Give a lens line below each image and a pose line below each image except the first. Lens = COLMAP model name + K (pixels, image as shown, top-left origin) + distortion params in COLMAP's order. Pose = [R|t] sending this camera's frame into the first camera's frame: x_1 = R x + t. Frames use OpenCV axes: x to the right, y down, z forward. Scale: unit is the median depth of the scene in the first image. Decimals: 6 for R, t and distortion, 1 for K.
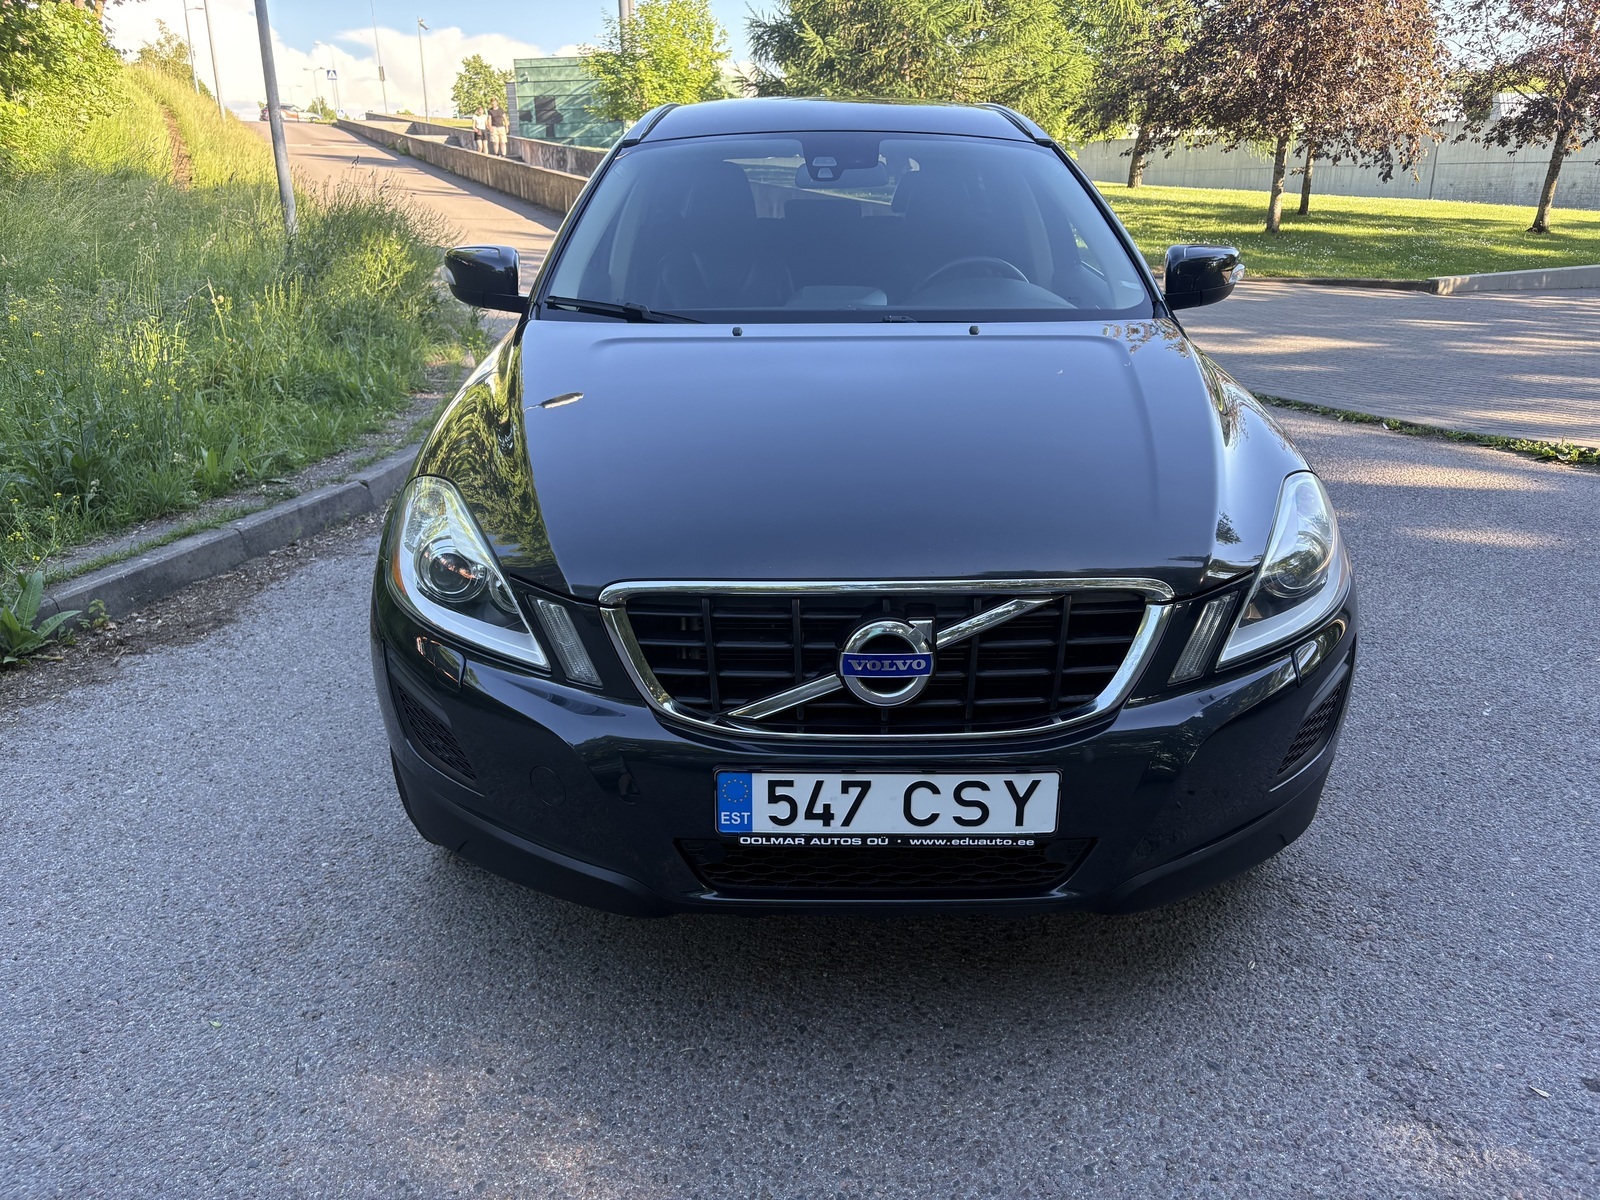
lens RADIAL K [[1213.8, 0, 792.7], [0, 1213.8, 608.2], [0, 0, 1]] dist [0.035533, -0.012412]
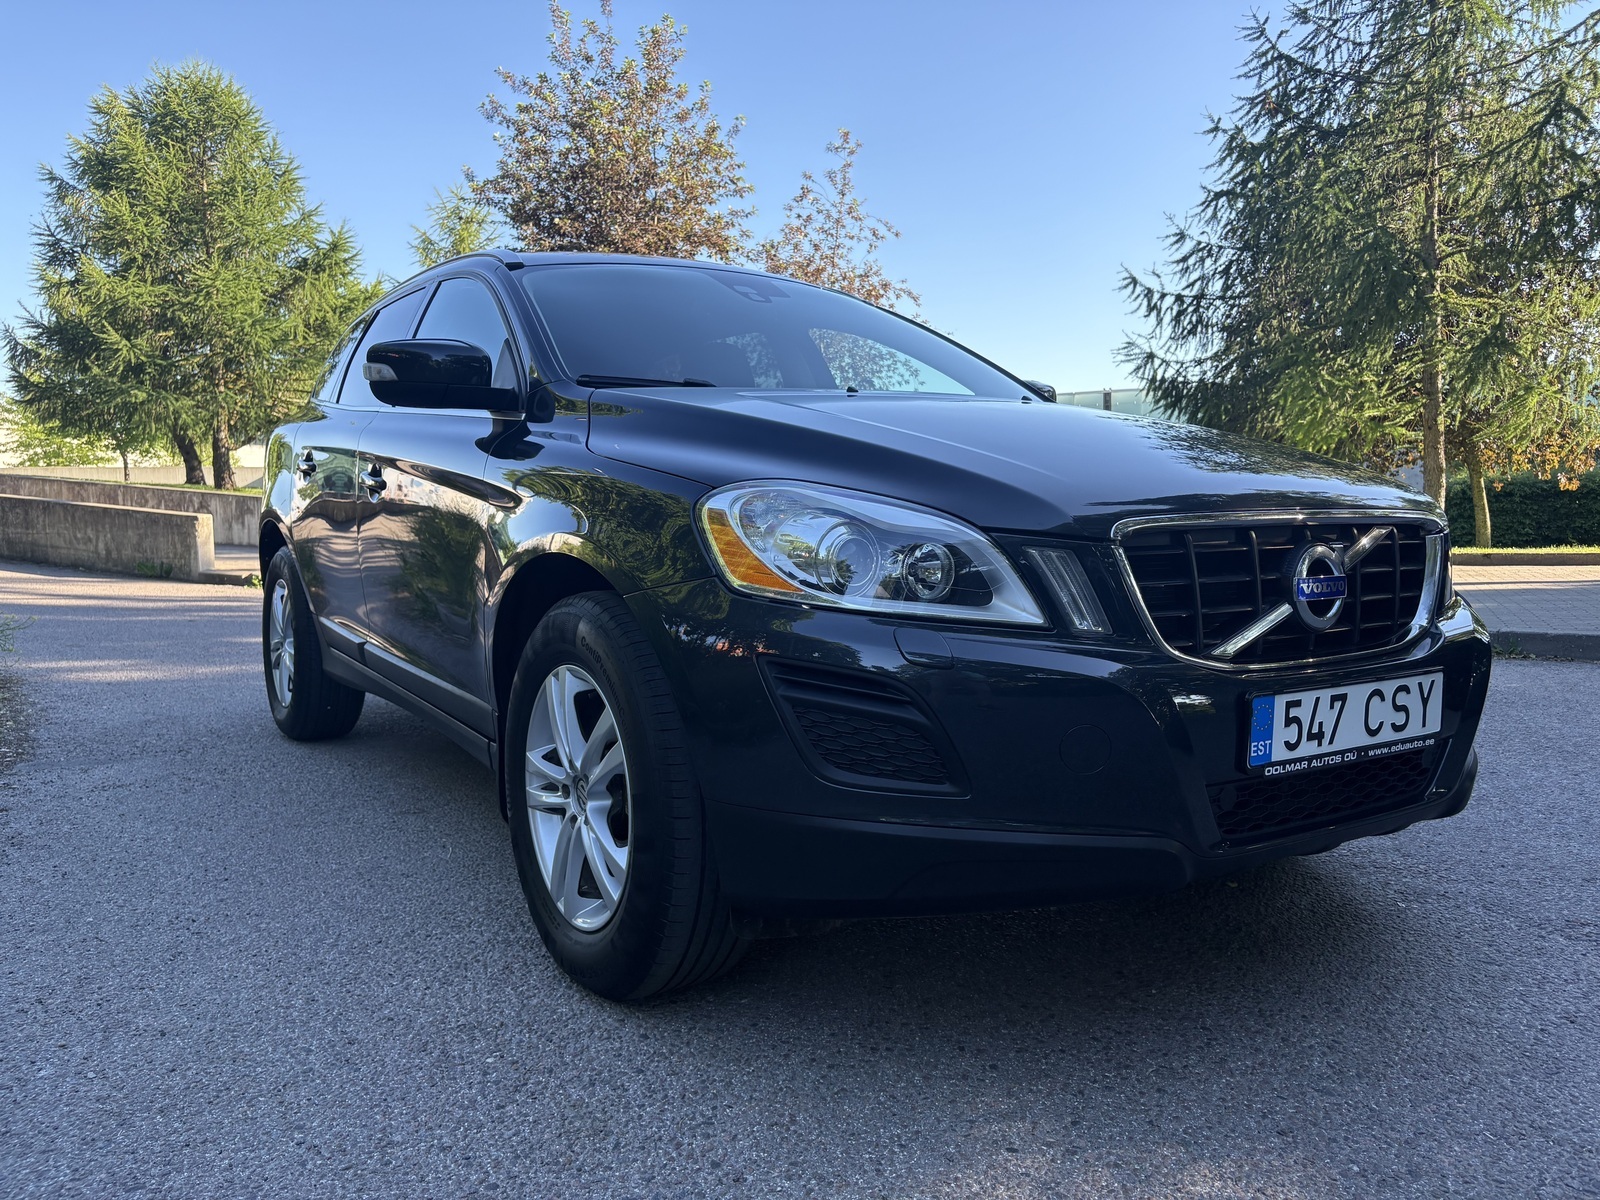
lens RADIAL K [[1213.8, 0, 792.7], [0, 1213.8, 608.2], [0, 0, 1]] dist [0.035533, -0.012412]
pose [[0.838655, -0.051402, 0.542232, -0.895245], [0.188271, 0.961528, -0.200045, 0.189887], [-0.511088, 0.269855, 0.816068, 0.355918]]
